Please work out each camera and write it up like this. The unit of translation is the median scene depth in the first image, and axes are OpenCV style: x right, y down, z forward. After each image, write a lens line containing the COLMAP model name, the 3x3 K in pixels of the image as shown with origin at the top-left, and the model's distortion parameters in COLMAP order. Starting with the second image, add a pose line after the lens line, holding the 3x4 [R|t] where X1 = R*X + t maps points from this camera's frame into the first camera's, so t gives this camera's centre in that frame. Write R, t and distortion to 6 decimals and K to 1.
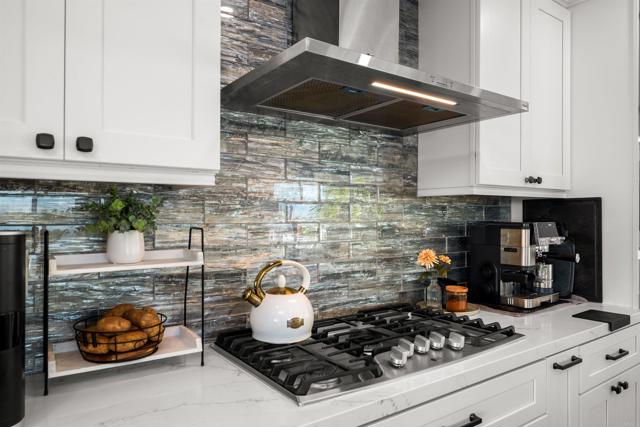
lens RADIAL K [[429.2, 0, 320.0], [0, 429.2, 213.5], [0, 0, 1]] dist [0.000984, -0.000821]
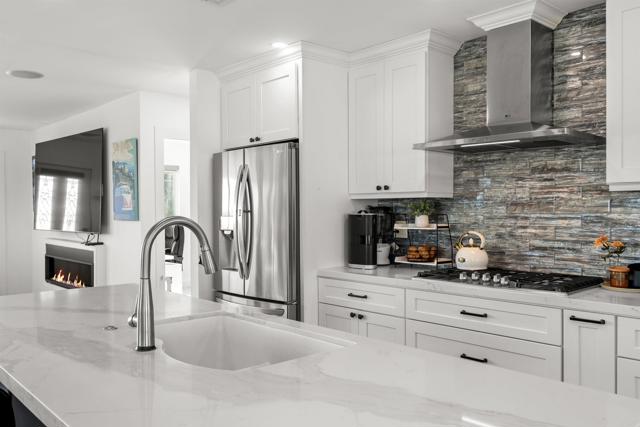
lens RADIAL K [[531.1, 0, 320.0], [0, 531.1, 213.5], [0, 0, 1]] dist [-0.009938, -0.004451]
pose [[0.135951, 0.008414, -0.990680, 1.990351], [0.010818, 0.999892, 0.009977, -0.005863], [0.990657, -0.012074, 0.135845, -0.038333]]
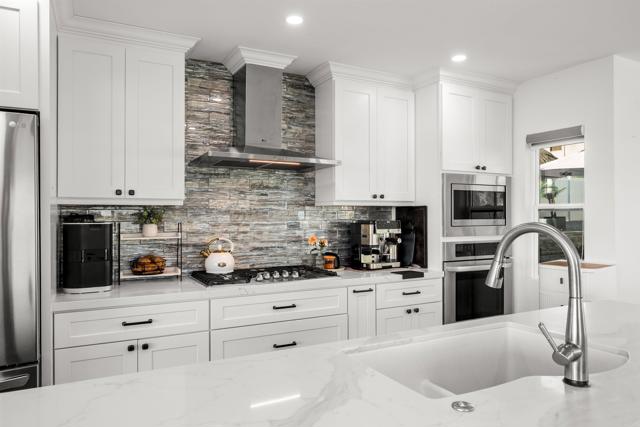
lens RADIAL K [[428.3, 0, 320.0], [0, 428.3, 213.5], [0, 0, 1]] dist [0.004036, 0.000926]
pose [[0.990828, -0.005043, -0.135034, 0.626439], [0.004559, 0.999982, -0.003896, -0.003234], [0.135051, 0.003245, 0.990833, -0.961890]]
